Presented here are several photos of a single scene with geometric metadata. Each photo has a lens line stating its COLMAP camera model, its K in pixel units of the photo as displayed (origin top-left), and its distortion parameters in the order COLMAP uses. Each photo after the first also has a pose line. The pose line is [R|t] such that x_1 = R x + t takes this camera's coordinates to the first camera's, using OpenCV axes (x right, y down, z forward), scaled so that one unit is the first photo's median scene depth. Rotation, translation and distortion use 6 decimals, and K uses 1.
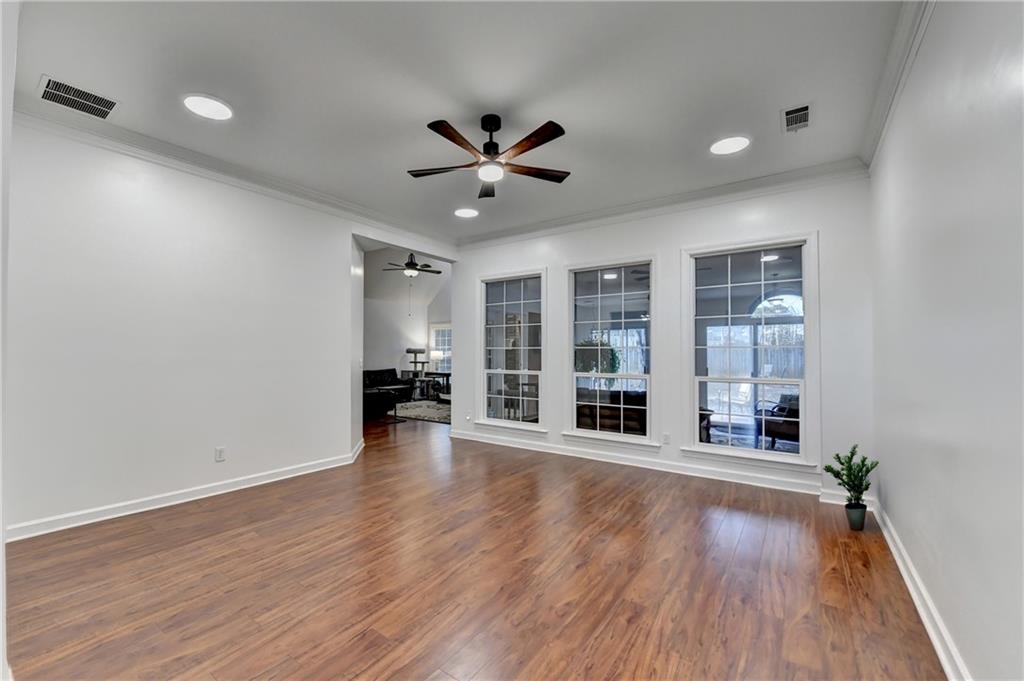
lens RADIAL K [[418.4, 0, 483.5], [0, 418.4, 348.2], [0, 0, 1]] dist [-0.013041, -0.000900]
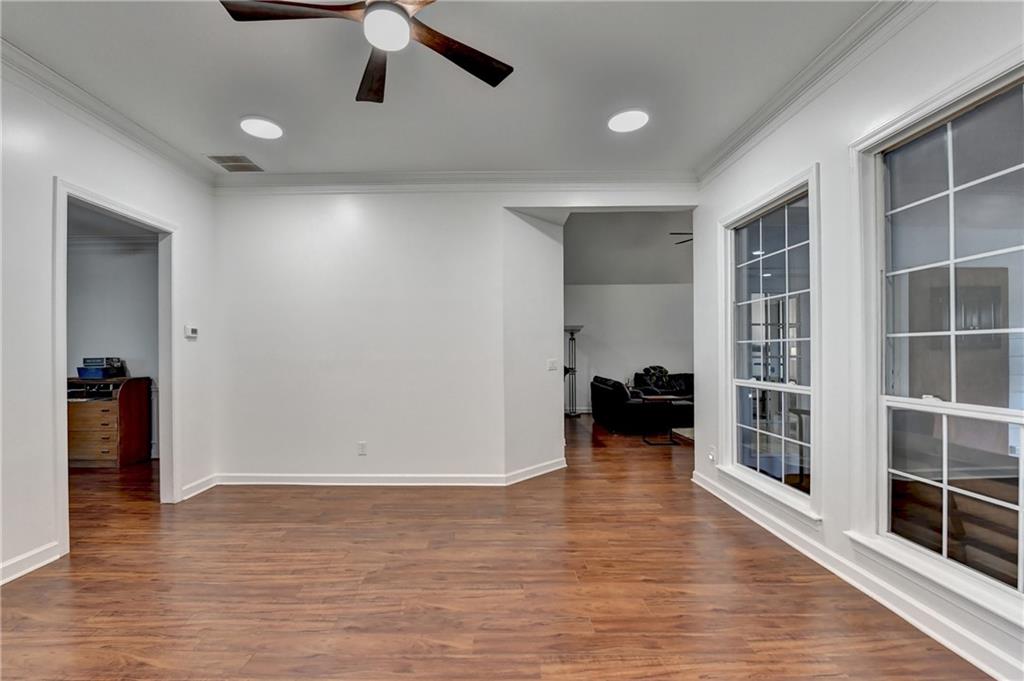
lens RADIAL K [[427.2, 0, 512.1], [0, 427.2, 352.6], [0, 0, 1]] dist [-0.013815, -0.000539]
pose [[0.595915, -0.007887, -0.803009, 0.371967], [0.016763, 0.999856, 0.002620, 0.009484], [0.802872, -0.015022, 0.595962, 0.514986]]
